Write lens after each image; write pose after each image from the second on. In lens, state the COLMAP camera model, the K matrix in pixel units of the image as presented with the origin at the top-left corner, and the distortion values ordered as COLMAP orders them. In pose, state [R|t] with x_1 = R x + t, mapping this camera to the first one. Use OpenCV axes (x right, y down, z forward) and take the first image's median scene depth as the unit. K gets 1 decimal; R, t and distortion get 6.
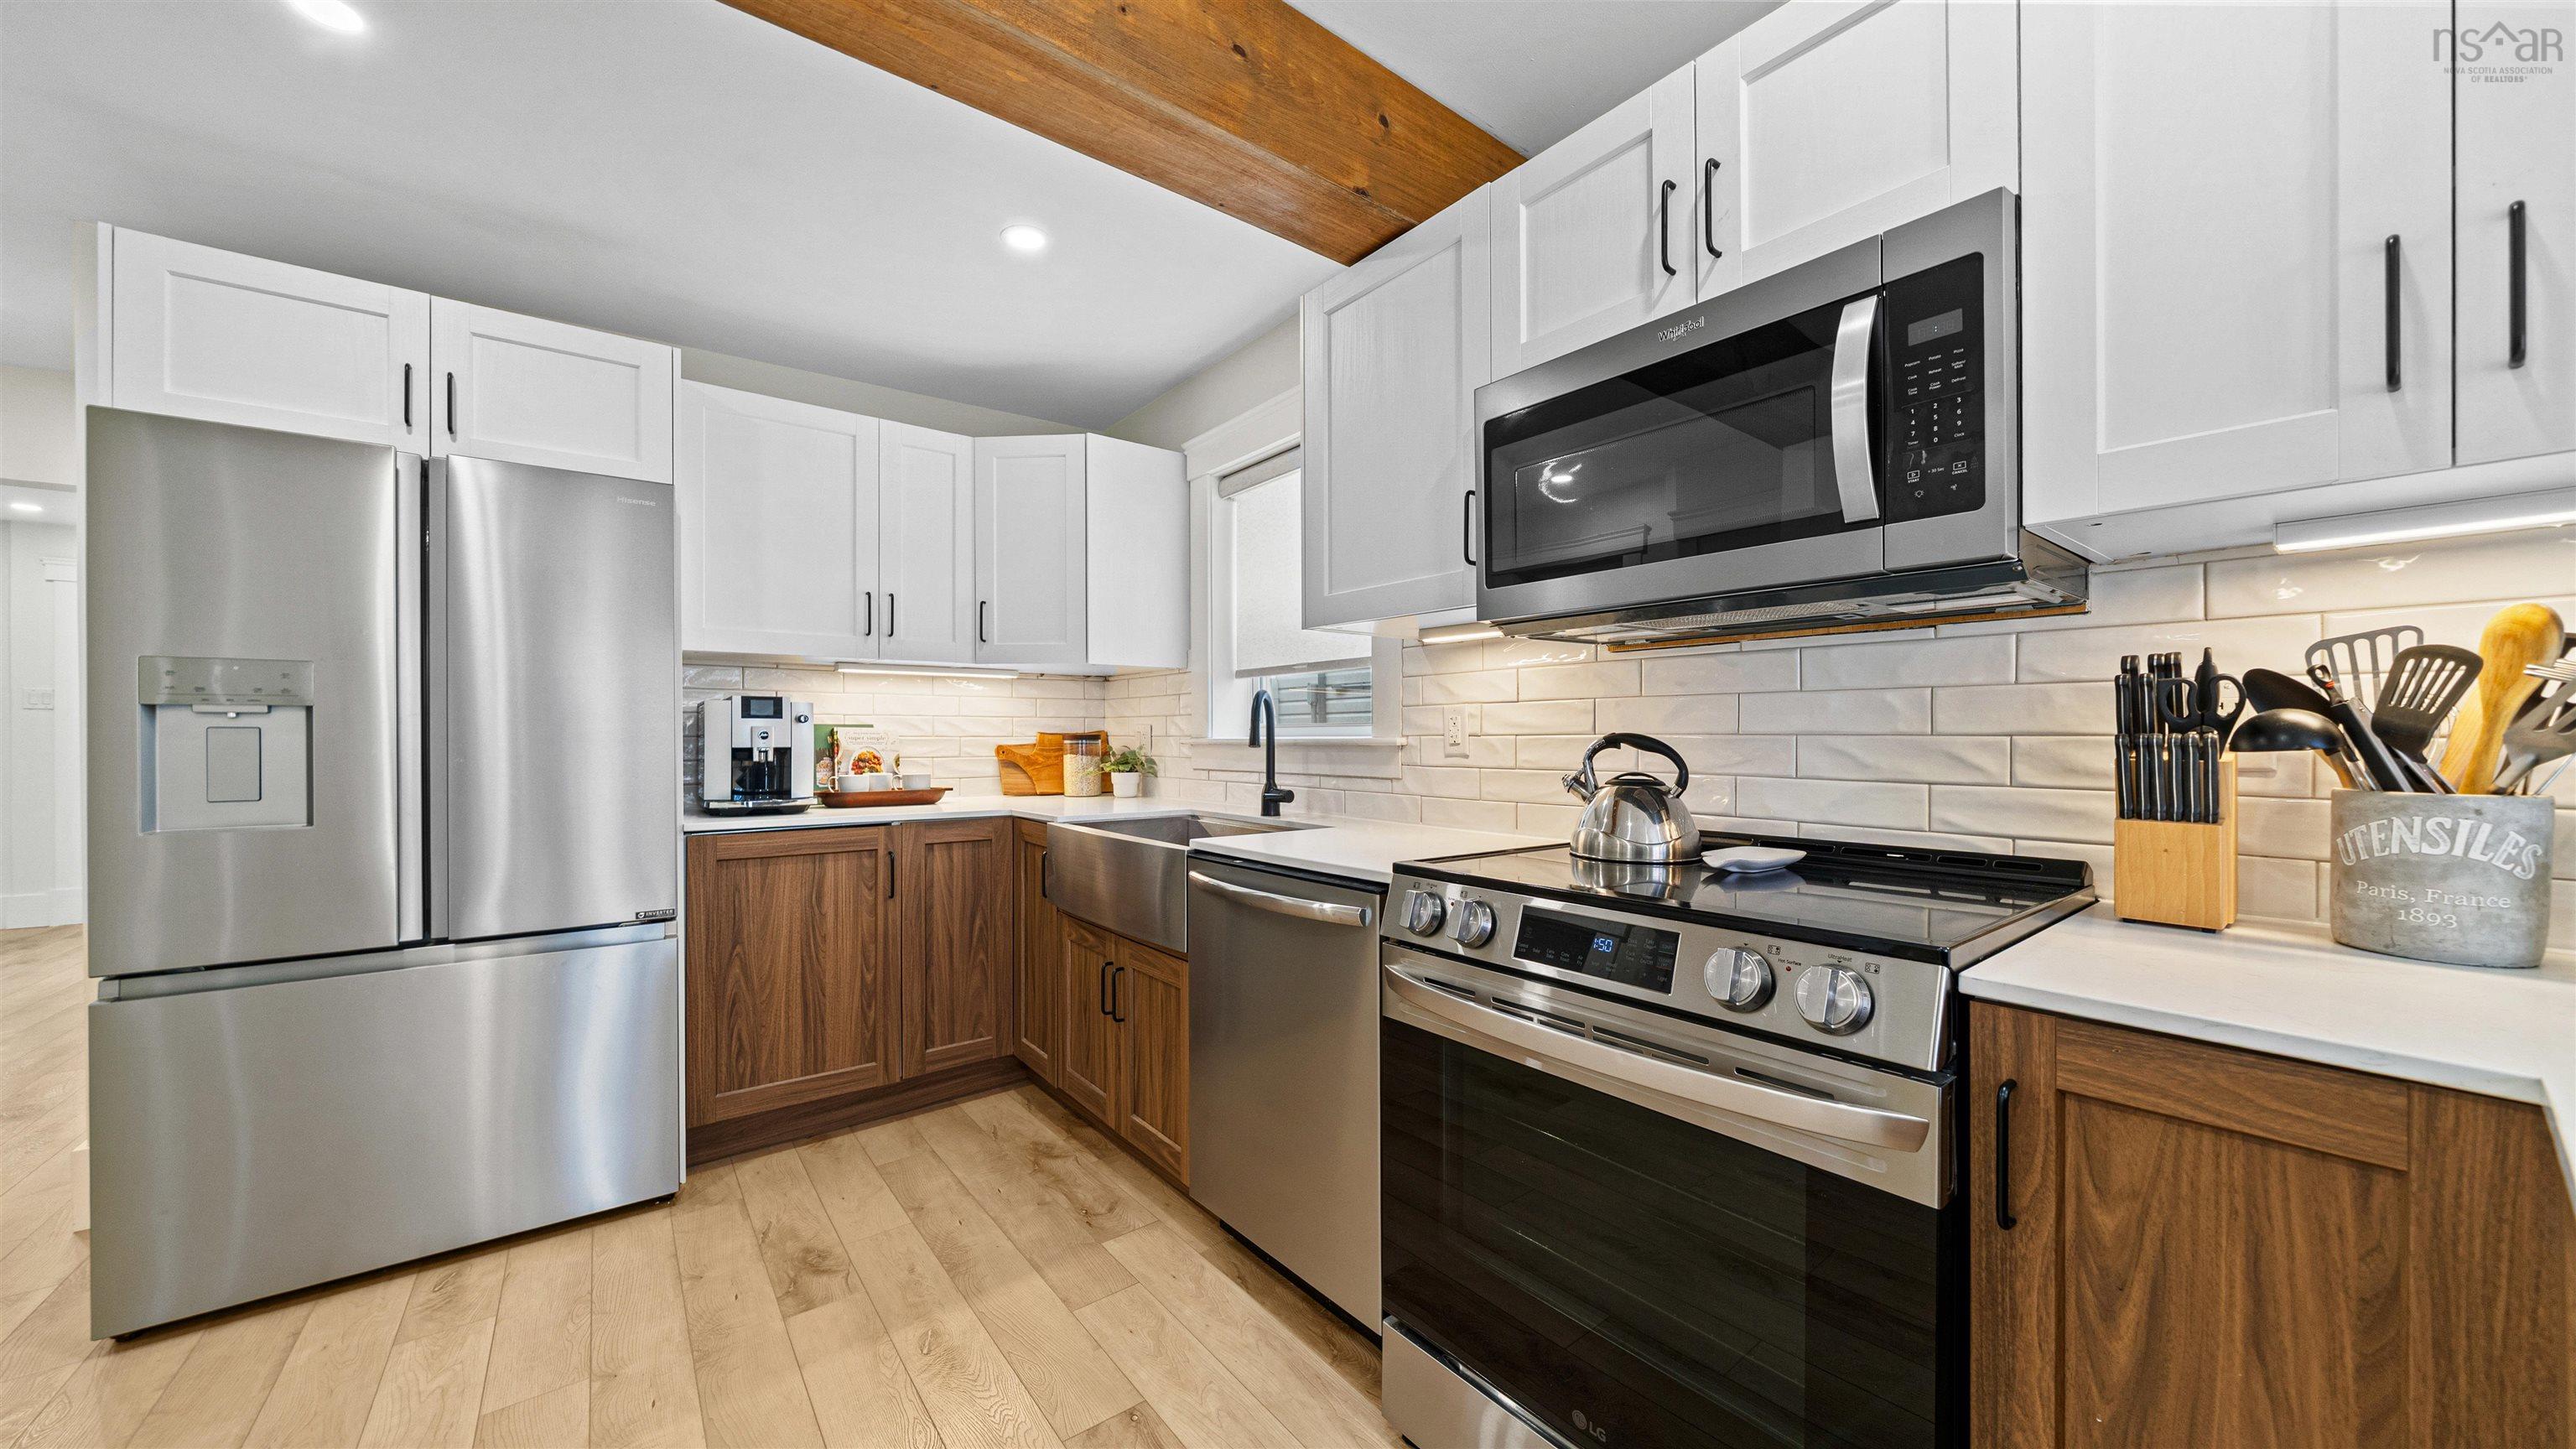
lens RADIAL K [[891.7, 0, 1288.0], [0, 891.7, 733.2], [0, 0, 1]] dist [-0.000694, -0.000016]
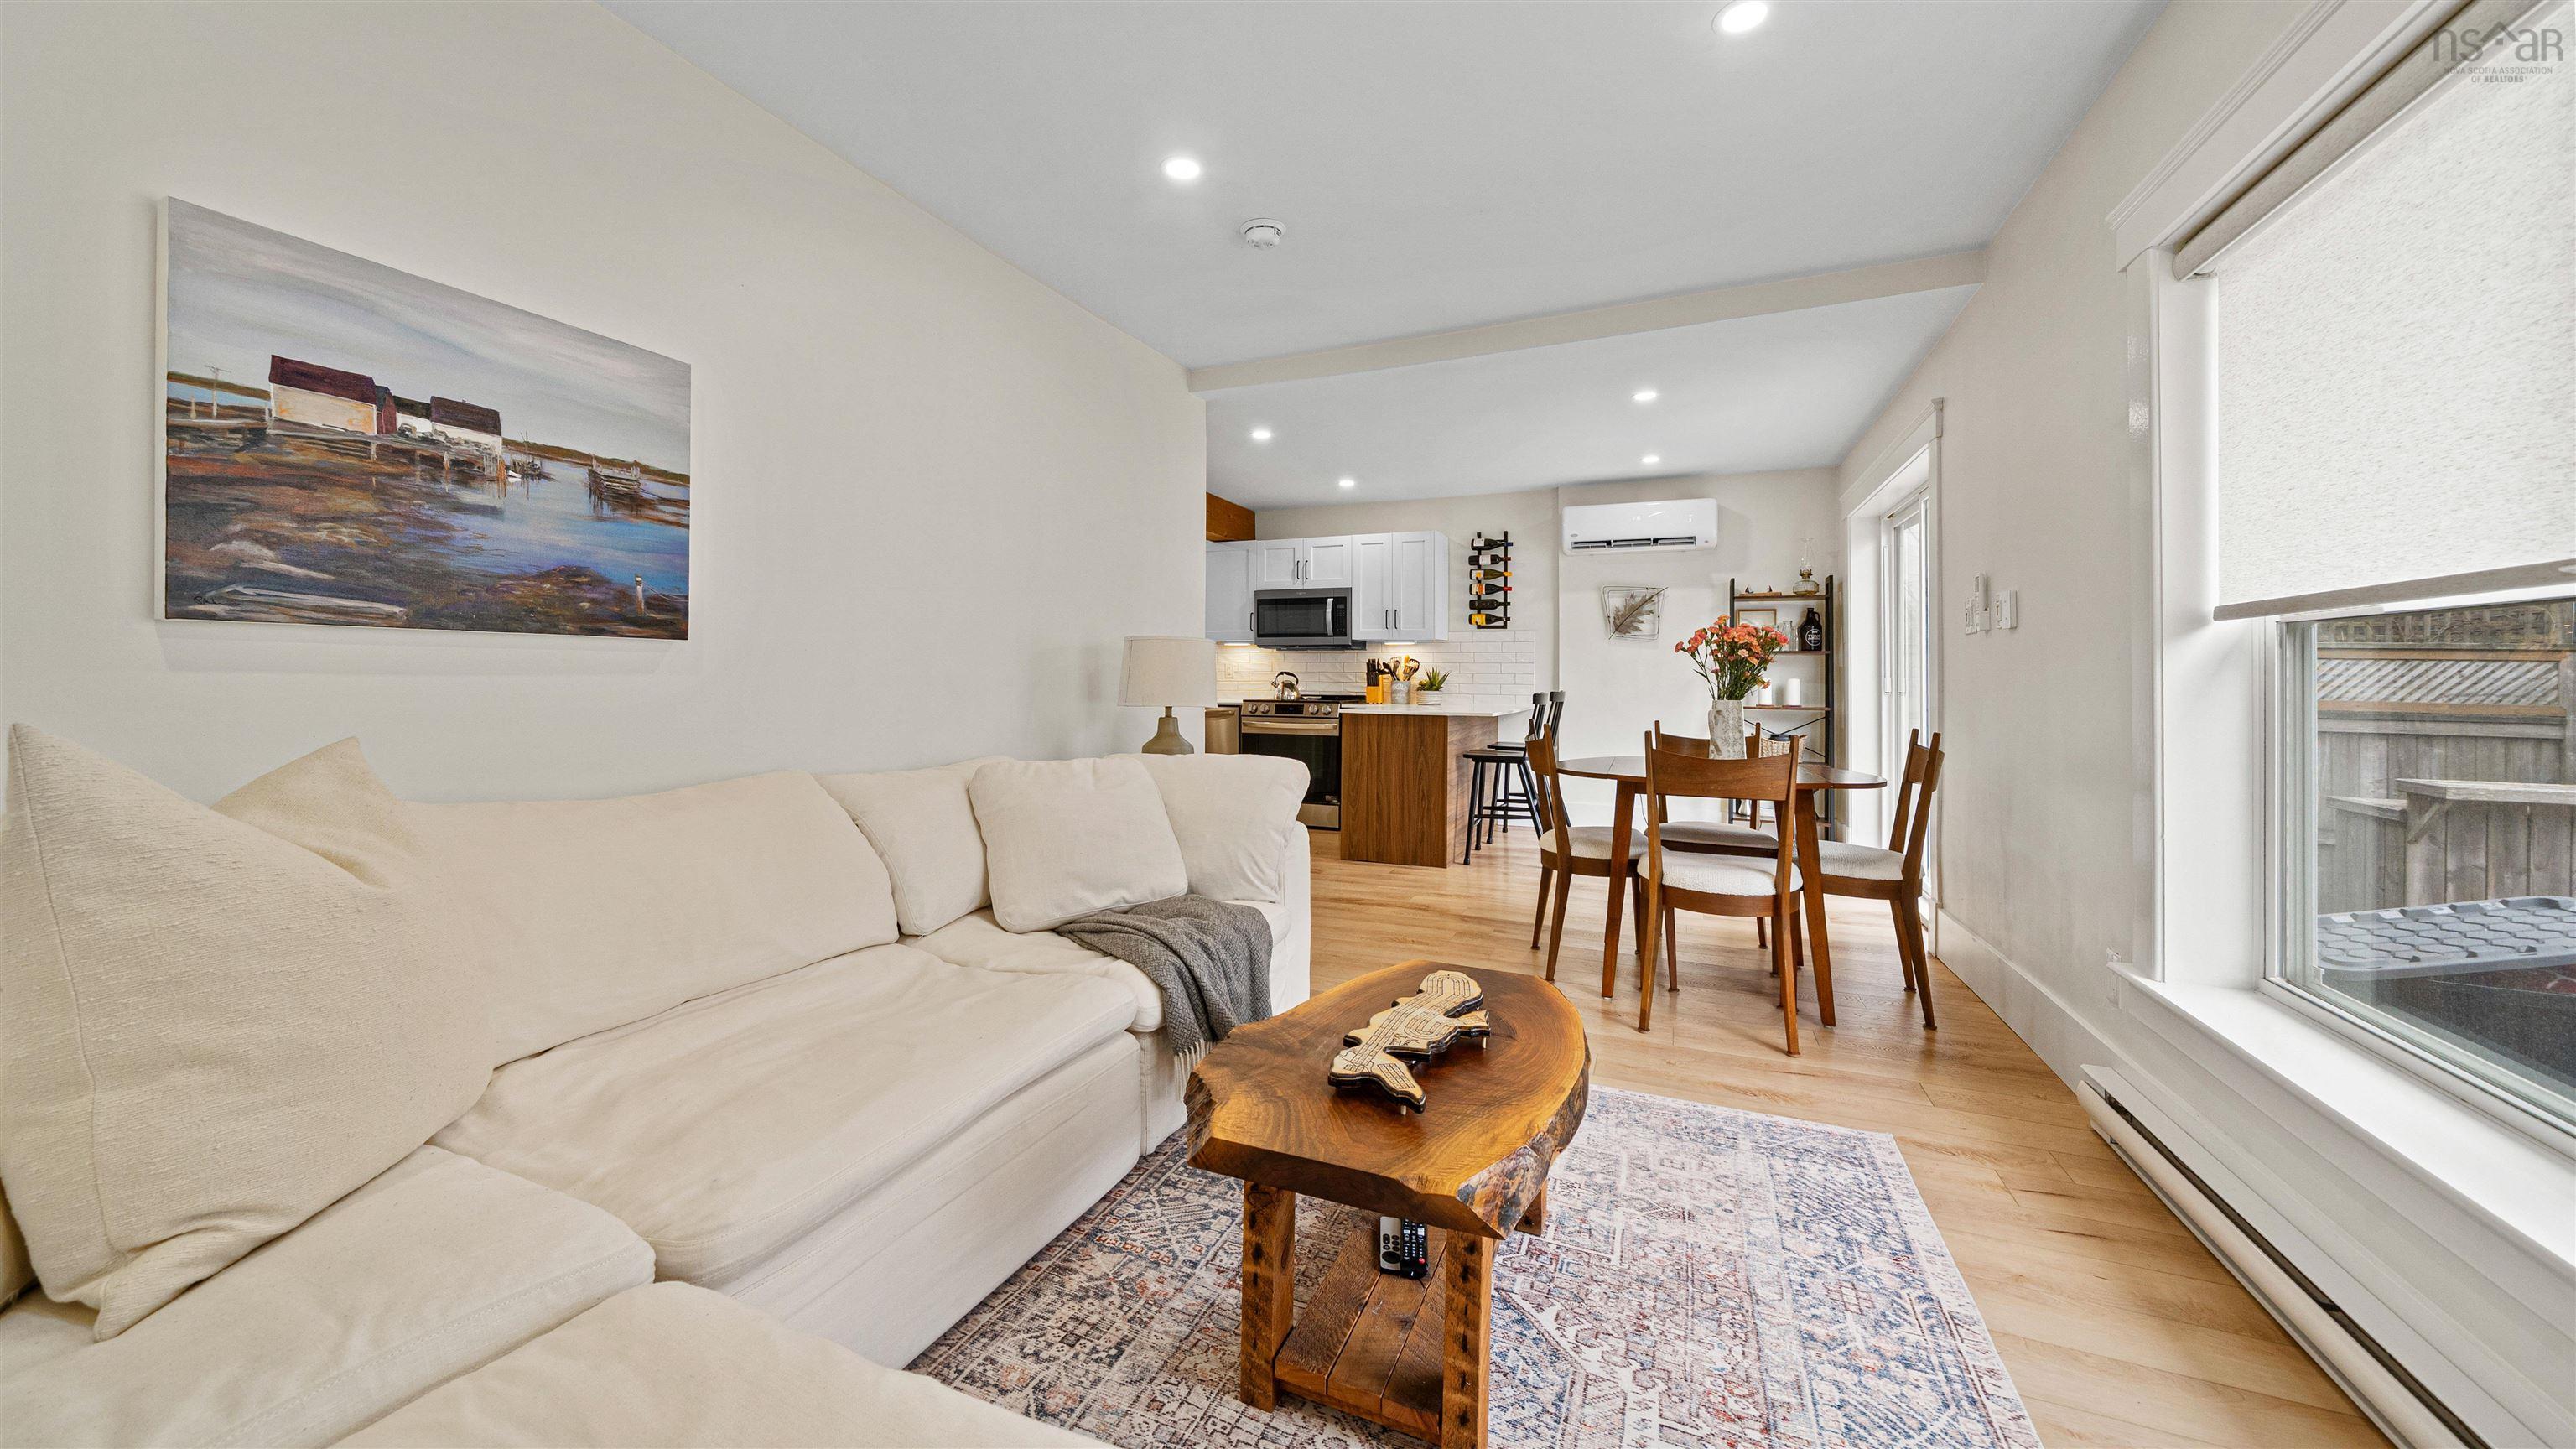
lens RADIAL K [[907.8, 0, 1285.9], [0, 907.8, 634.8], [0, 0, 1]] dist [-0.000712, 0.000041]
pose [[0.872376, 0.029996, 0.487914, -1.375162], [-0.009457, 0.998964, -0.044506, 0.013837], [-0.488744, 0.034212, 0.871756, -2.209430]]
